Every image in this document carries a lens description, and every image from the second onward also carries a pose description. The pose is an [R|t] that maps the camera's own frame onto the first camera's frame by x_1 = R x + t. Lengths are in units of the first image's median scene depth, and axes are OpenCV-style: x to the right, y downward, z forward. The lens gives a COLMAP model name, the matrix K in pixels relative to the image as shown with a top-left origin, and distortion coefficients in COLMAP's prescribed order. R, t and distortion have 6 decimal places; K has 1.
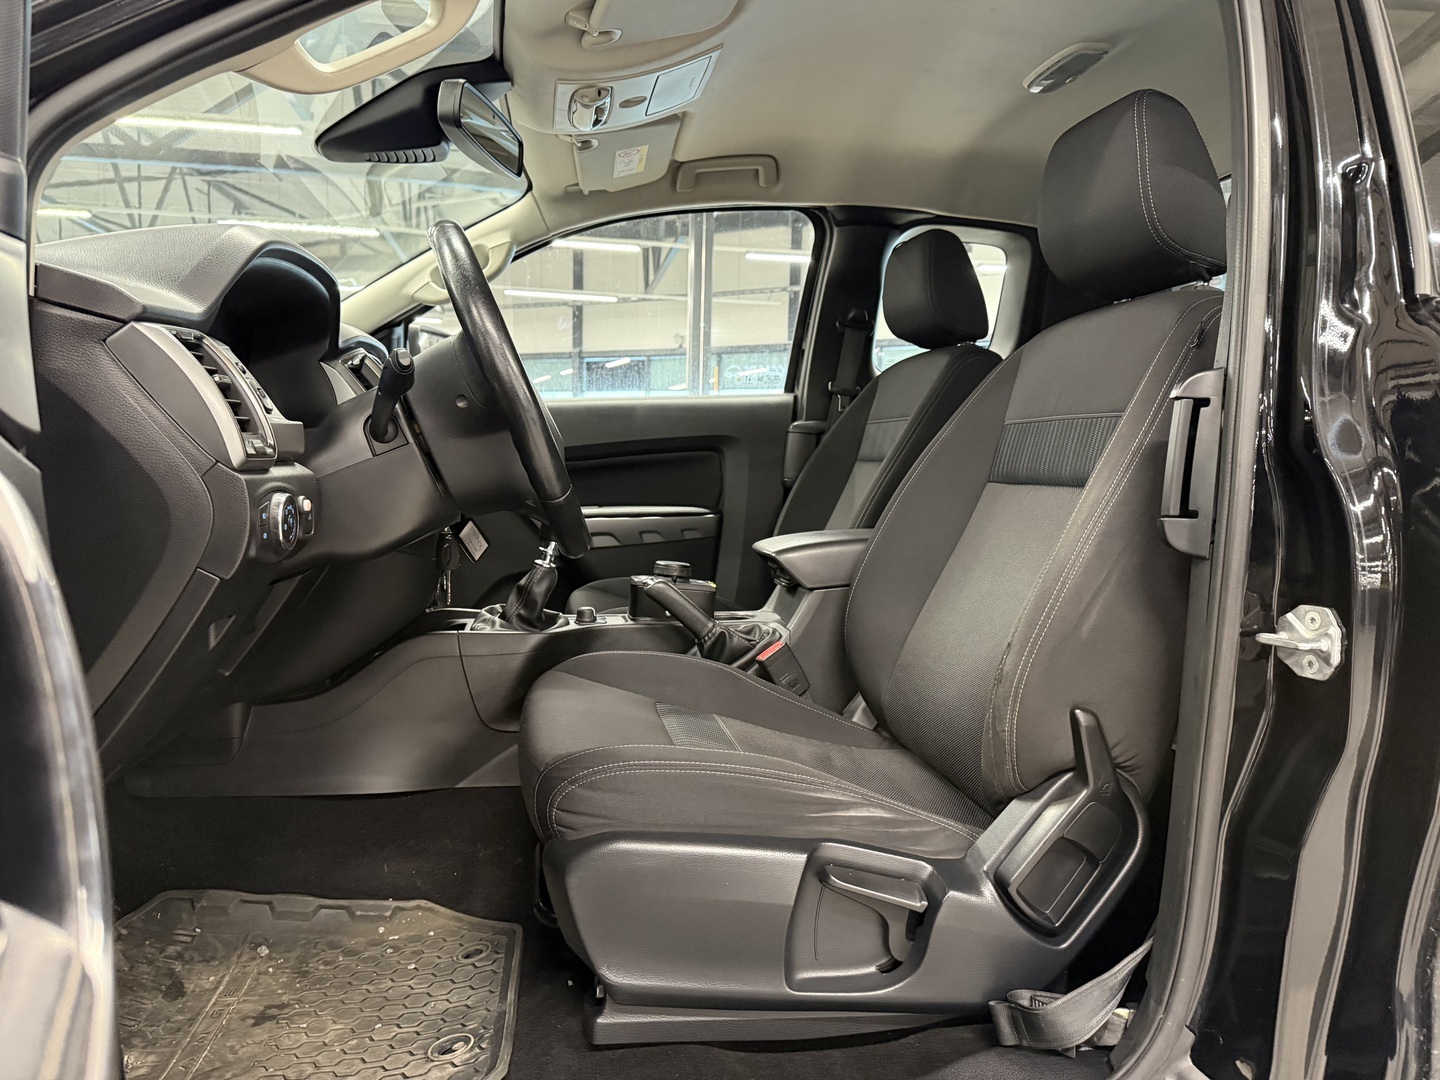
lens RADIAL K [[1010.1, 0, 720.0], [0, 1010.1, 540.0], [0, 0, 1]] dist [0.072501, -0.081829]
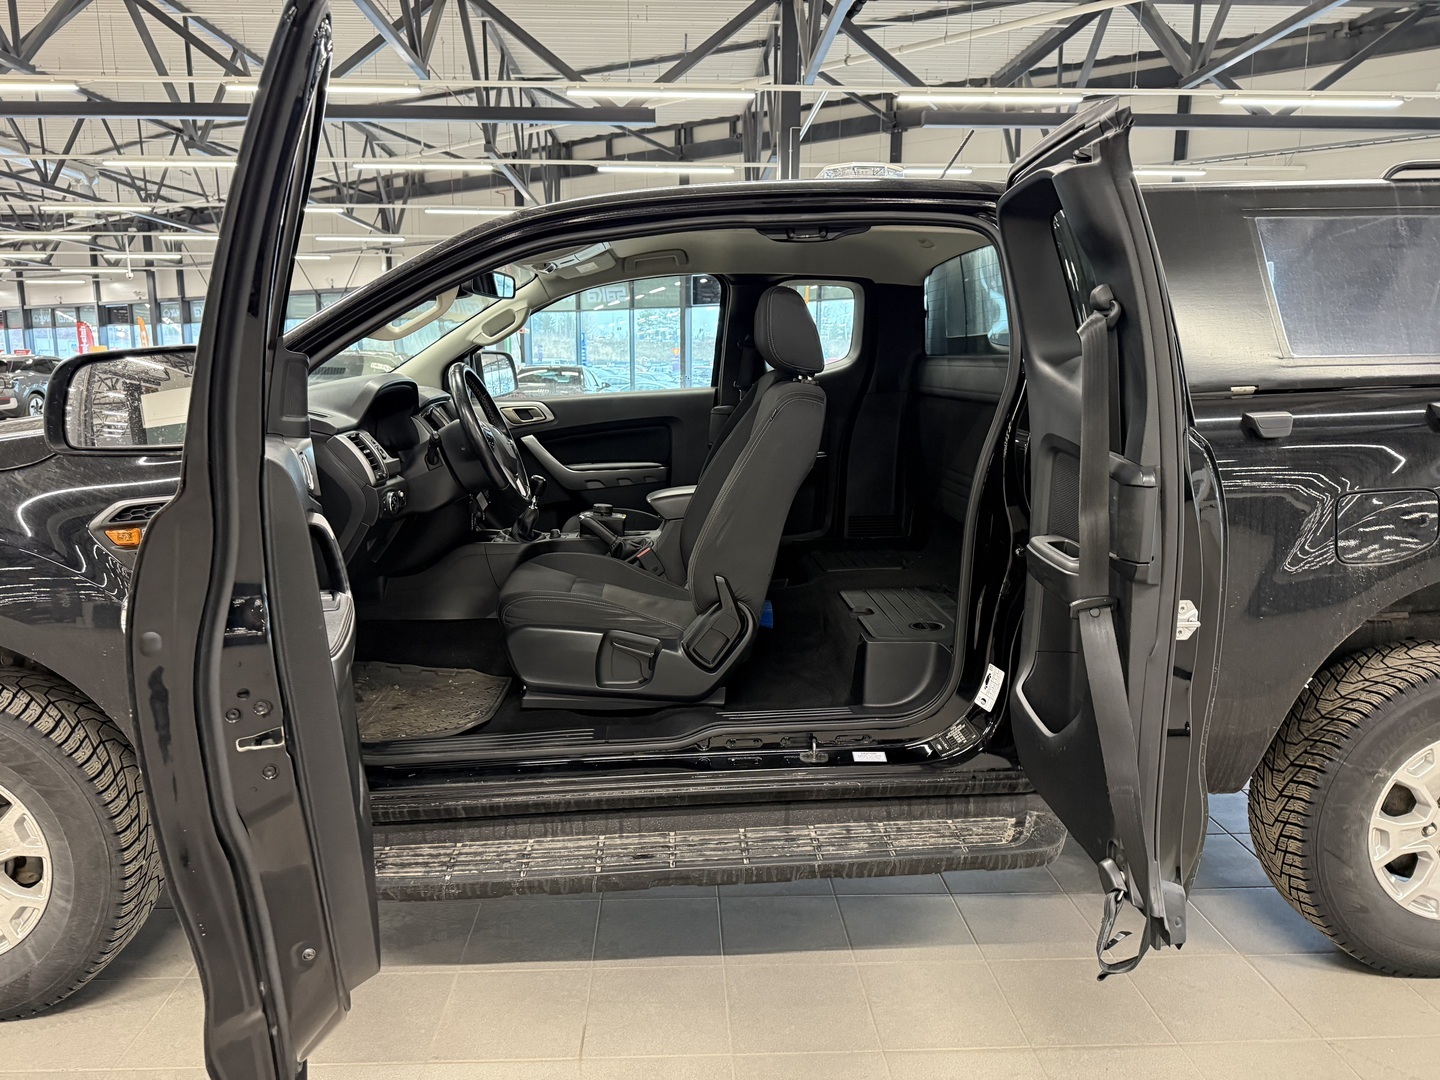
lens RADIAL K [[1018.3, 0, 720.0], [0, 1018.3, 540.0], [0, 0, 1]] dist [0.258284, -0.445499]
pose [[0.991010, 0.000642, -0.133783, 0.487084], [0.012493, 0.995175, 0.097321, -0.109774], [0.133200, -0.098118, 0.986220, -0.975288]]
